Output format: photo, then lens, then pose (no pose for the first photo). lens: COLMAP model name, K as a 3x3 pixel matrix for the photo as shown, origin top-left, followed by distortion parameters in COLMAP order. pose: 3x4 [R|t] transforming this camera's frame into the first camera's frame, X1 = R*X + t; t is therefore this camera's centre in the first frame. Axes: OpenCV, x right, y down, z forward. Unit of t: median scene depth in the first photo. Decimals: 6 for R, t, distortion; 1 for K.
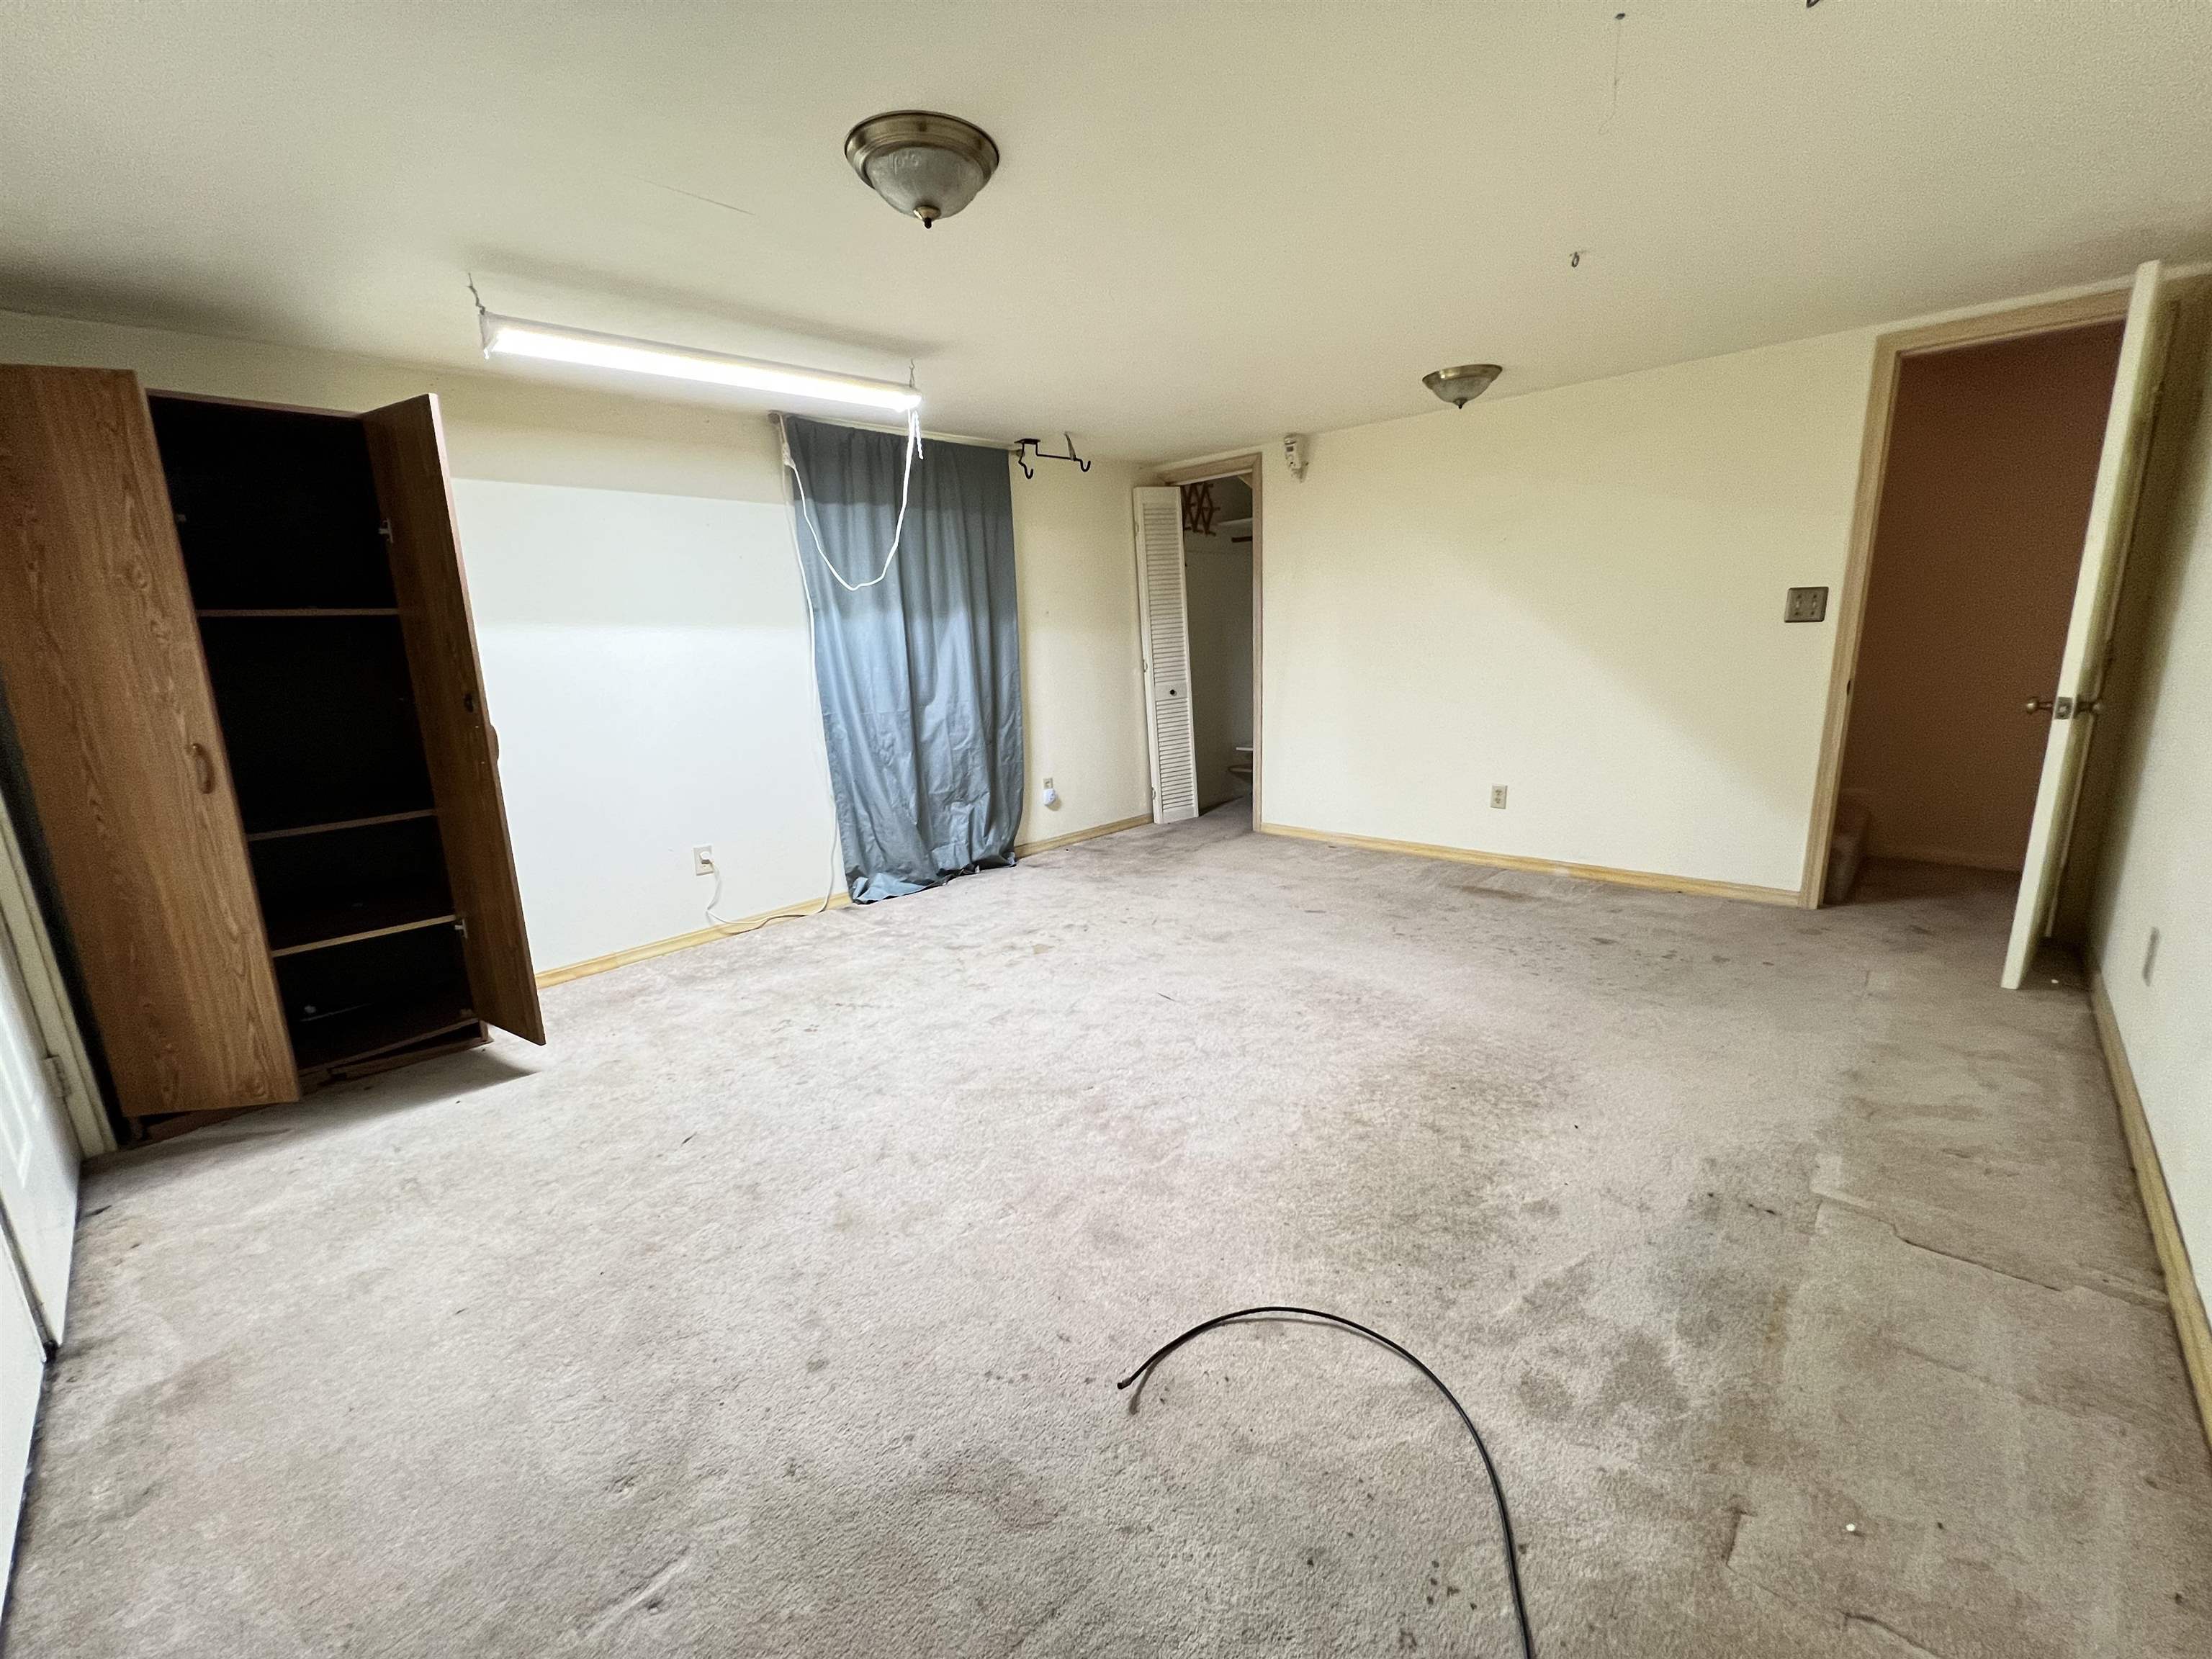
lens RADIAL K [[885.0, 0, 1094.6], [0, 885.0, 826.1], [0, 0, 1]] dist [-0.003861, 0.001217]
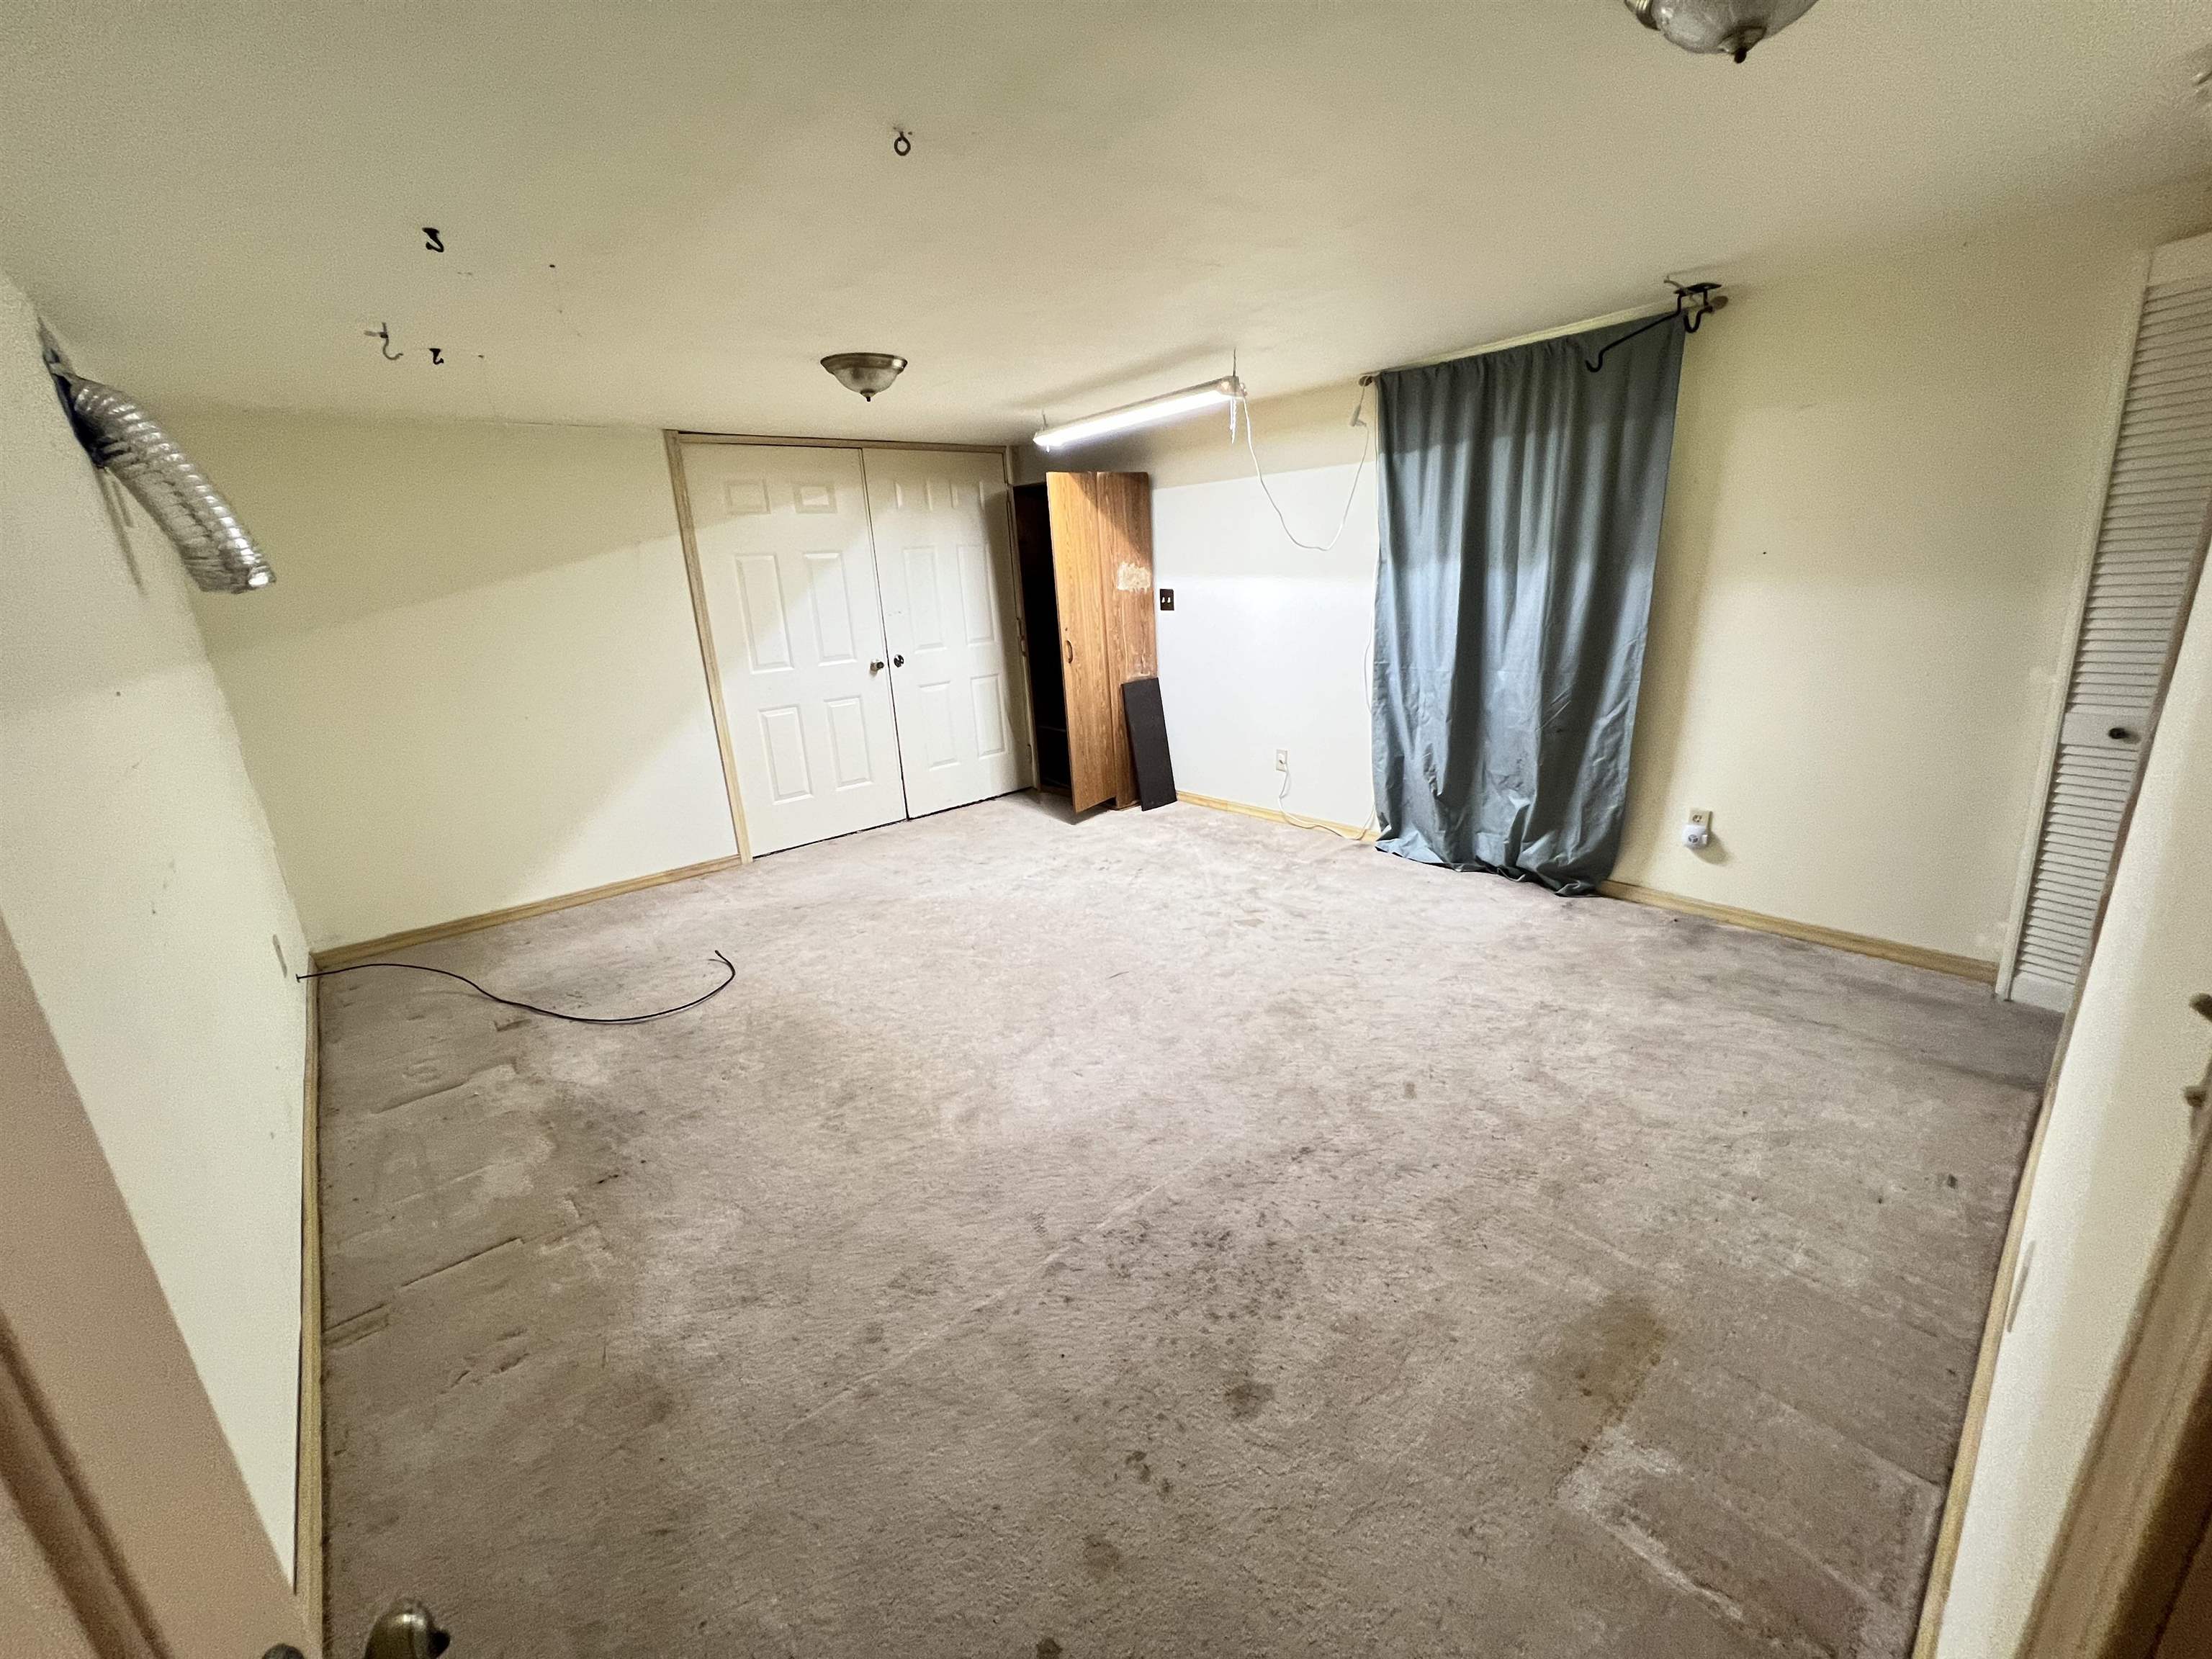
lens RADIAL K [[885.0, 0, 1097.0], [0, 885.0, 829.0], [0, 0, 1]] dist [-0.003861, 0.001217]
pose [[-0.088505, 0.329312, -0.940064, 0.796503], [-0.154420, 0.927822, 0.339561, -0.254417], [0.984033, 0.175217, -0.031264, 0.762815]]
